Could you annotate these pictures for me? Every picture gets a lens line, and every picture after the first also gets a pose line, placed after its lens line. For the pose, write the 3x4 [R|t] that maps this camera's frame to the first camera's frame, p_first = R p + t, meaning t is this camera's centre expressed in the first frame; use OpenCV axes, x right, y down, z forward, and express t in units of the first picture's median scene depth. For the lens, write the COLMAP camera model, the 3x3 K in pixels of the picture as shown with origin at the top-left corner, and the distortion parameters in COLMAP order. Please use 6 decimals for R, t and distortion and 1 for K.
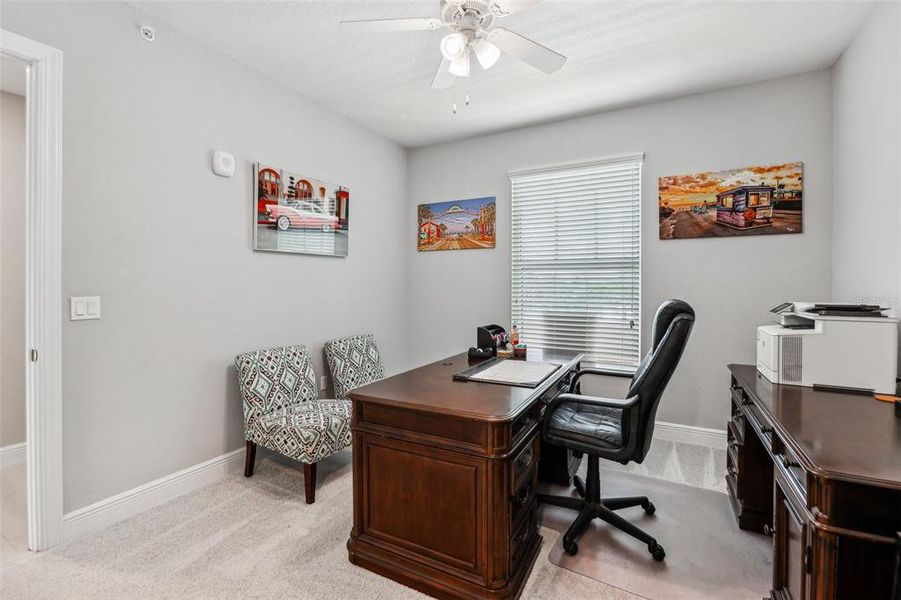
lens RADIAL K [[425.1, 0, 449.4], [0, 425.1, 293.7], [0, 0, 1]] dist [-0.053927, 0.027353]
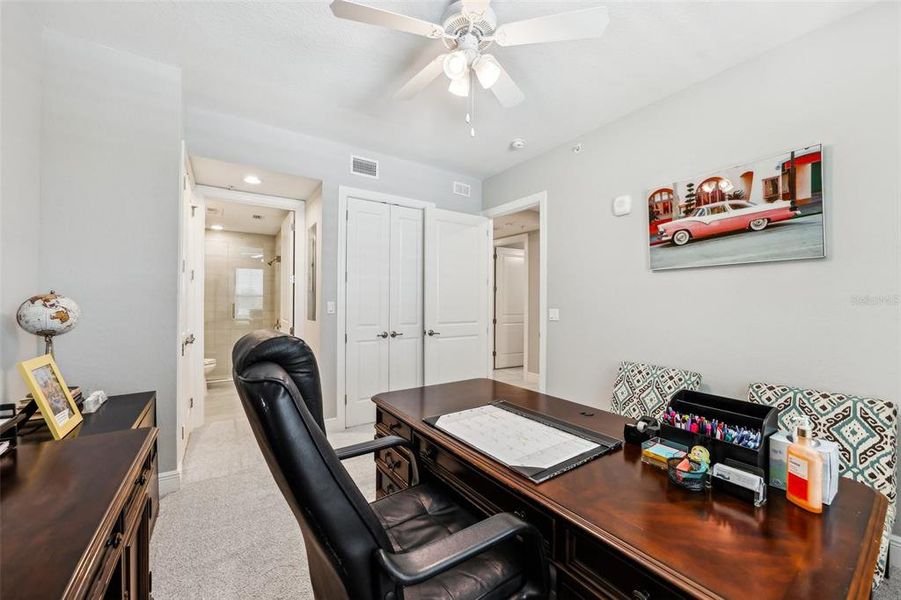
lens RADIAL K [[425.1, 0, 449.4], [0, 425.1, 293.7], [0, 0, 1]] dist [-0.053927, 0.027353]
pose [[-0.547773, -0.010630, -0.836559, 0.669670], [-0.011902, 0.999917, -0.004913, -0.031378], [0.836542, 0.007266, -0.547854, 1.081230]]
